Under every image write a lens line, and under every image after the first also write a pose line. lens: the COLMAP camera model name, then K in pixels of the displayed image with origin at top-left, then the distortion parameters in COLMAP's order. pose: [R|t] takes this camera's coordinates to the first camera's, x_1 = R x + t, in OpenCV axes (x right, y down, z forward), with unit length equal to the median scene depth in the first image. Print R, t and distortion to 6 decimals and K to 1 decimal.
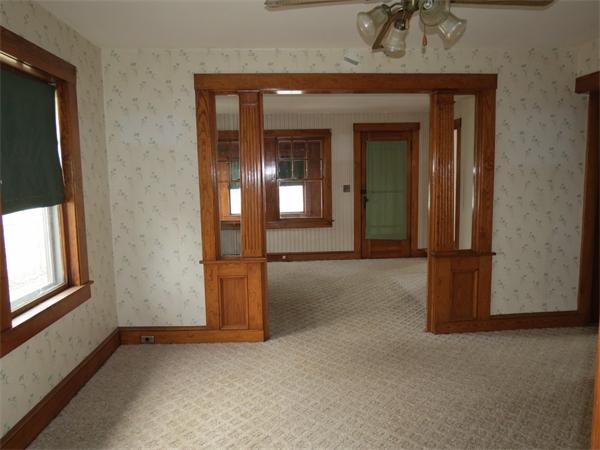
lens RADIAL K [[421.6, 0, 297.9], [0, 421.6, 224.3], [0, 0, 1]] dist [-0.036459, 0.003315]
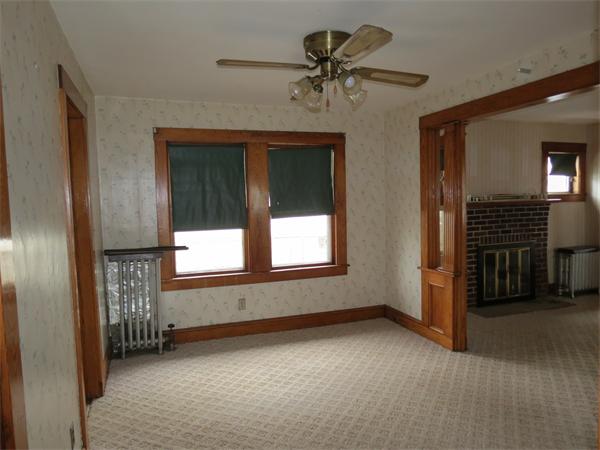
lens RADIAL K [[421.6, 0, 297.3], [0, 421.6, 225.8], [0, 0, 1]] dist [-0.036459, 0.003315]
pose [[0.283636, 0.068383, -0.956491, 0.825447], [-0.086809, 0.995190, 0.045408, -0.056048], [0.954995, 0.070153, 0.288208, 0.291606]]
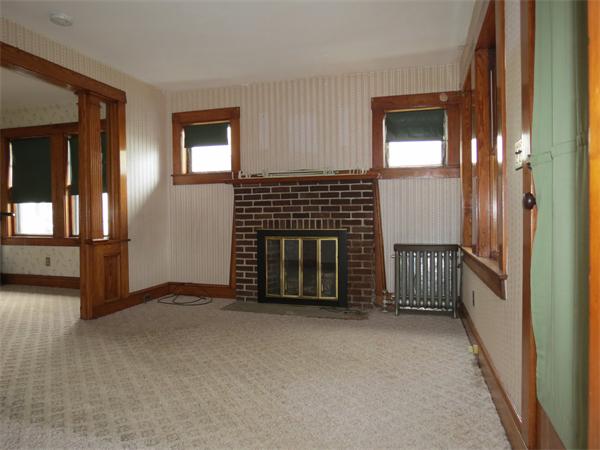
lens RADIAL K [[421.6, 0, 301.3], [0, 421.6, 222.9], [0, 0, 1]] dist [-0.036459, 0.003315]
pose [[-0.329506, 0.030372, -0.943665, 0.754393], [-0.096160, 0.993206, 0.065544, -0.092029], [0.939244, 0.112340, -0.324347, 1.892203]]
